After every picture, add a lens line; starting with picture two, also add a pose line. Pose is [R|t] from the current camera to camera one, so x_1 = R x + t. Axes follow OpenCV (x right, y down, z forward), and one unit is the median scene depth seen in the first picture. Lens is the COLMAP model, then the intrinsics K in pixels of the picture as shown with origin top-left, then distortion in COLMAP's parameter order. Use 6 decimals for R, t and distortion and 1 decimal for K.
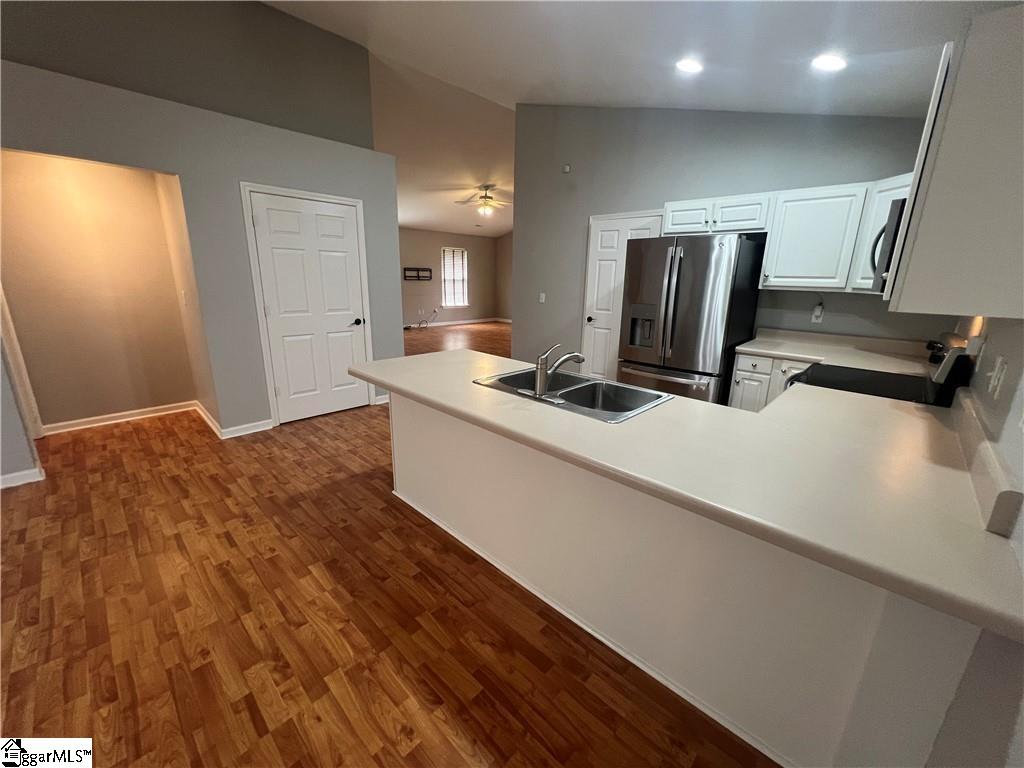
lens RADIAL K [[413.0, 0, 513.8], [0, 413.0, 383.3], [0, 0, 1]] dist [0.000380, 0.000396]
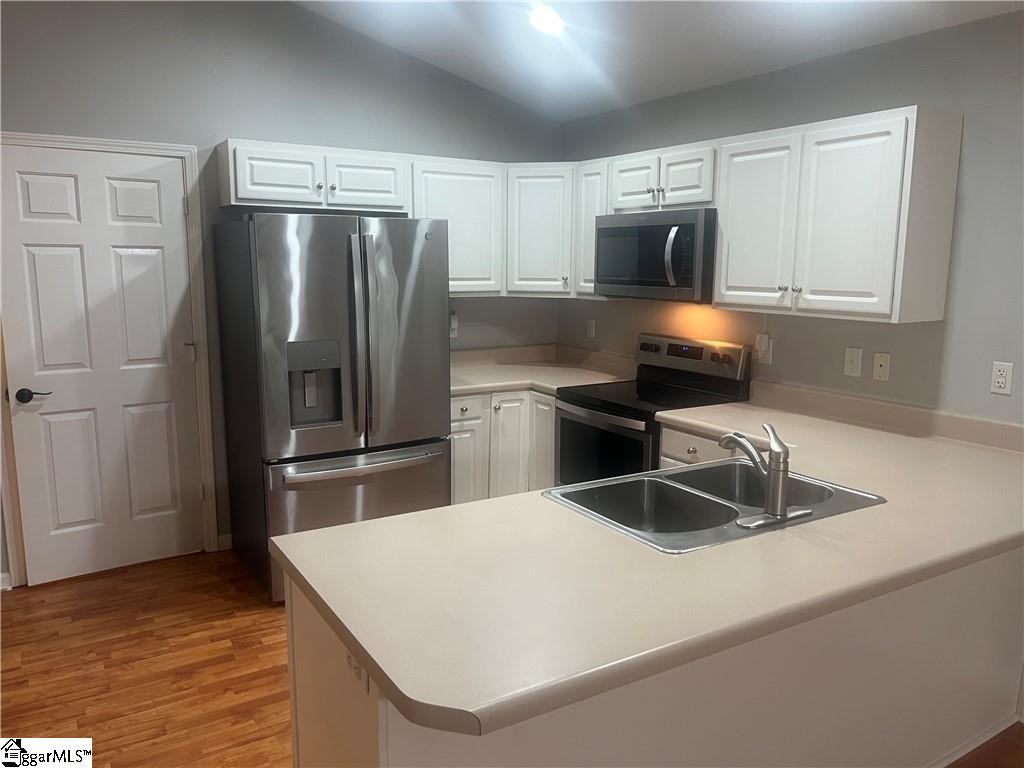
lens RADIAL K [[768.0, 0, 512.0], [0, 768.0, 384.0], [0, 0, 1]] dist [0.105276, -0.162358]
pose [[0.250345, -0.173747, 0.952439, -0.629502], [0.244887, 0.963138, 0.111332, -0.219730], [-0.936674, 0.205368, 0.283666, 0.604025]]
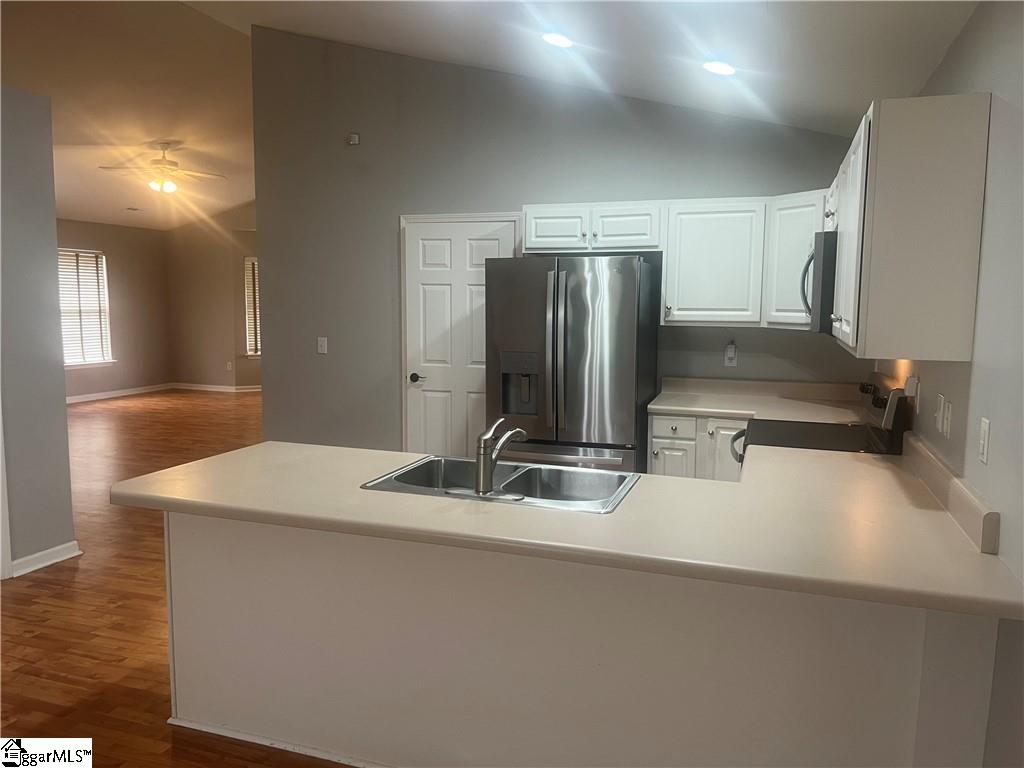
lens RADIAL K [[768.0, 0, 512.0], [0, 768.0, 384.0], [0, 0, 1]] dist [0.105276, -0.162358]
pose [[0.909007, -0.059791, 0.412469, -0.252662], [0.116290, 0.986738, -0.113246, -0.000505], [-0.400228, 0.150907, 0.903905, -0.137475]]
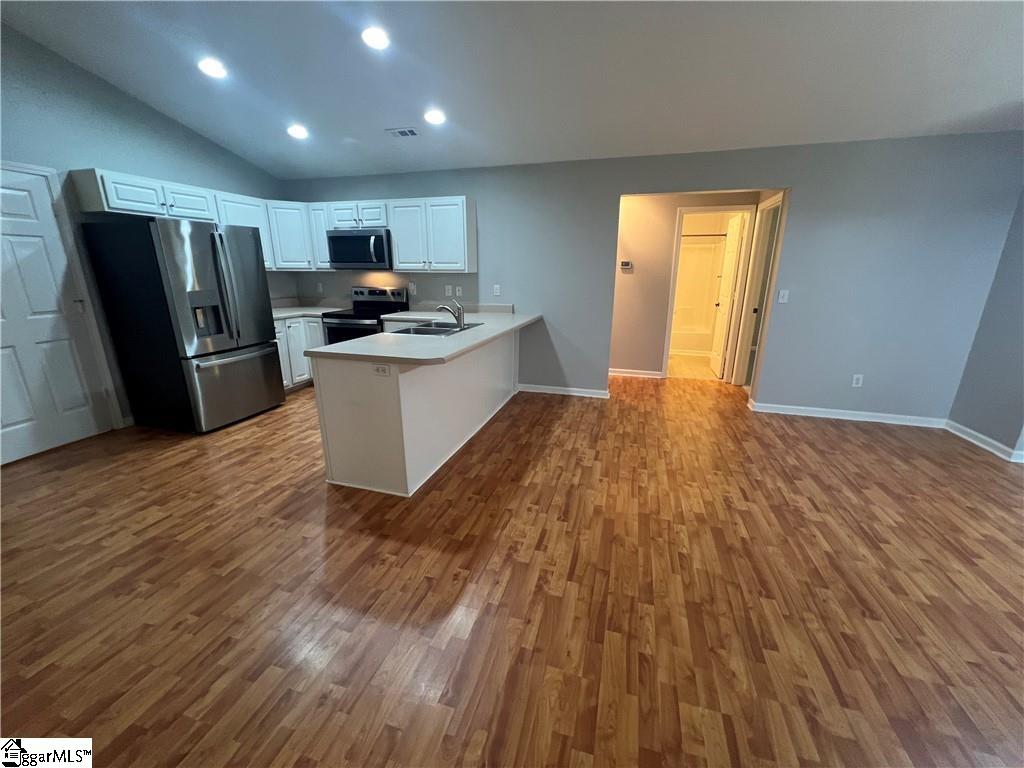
lens RADIAL K [[413.0, 0, 513.8], [0, 413.0, 383.3], [0, 0, 1]] dist [0.000380, 0.000396]
pose [[-0.457503, -0.261143, 0.849997, -1.023337], [0.213458, 0.895699, 0.390075, -0.256390], [-0.863207, 0.359899, -0.354042, 0.932464]]
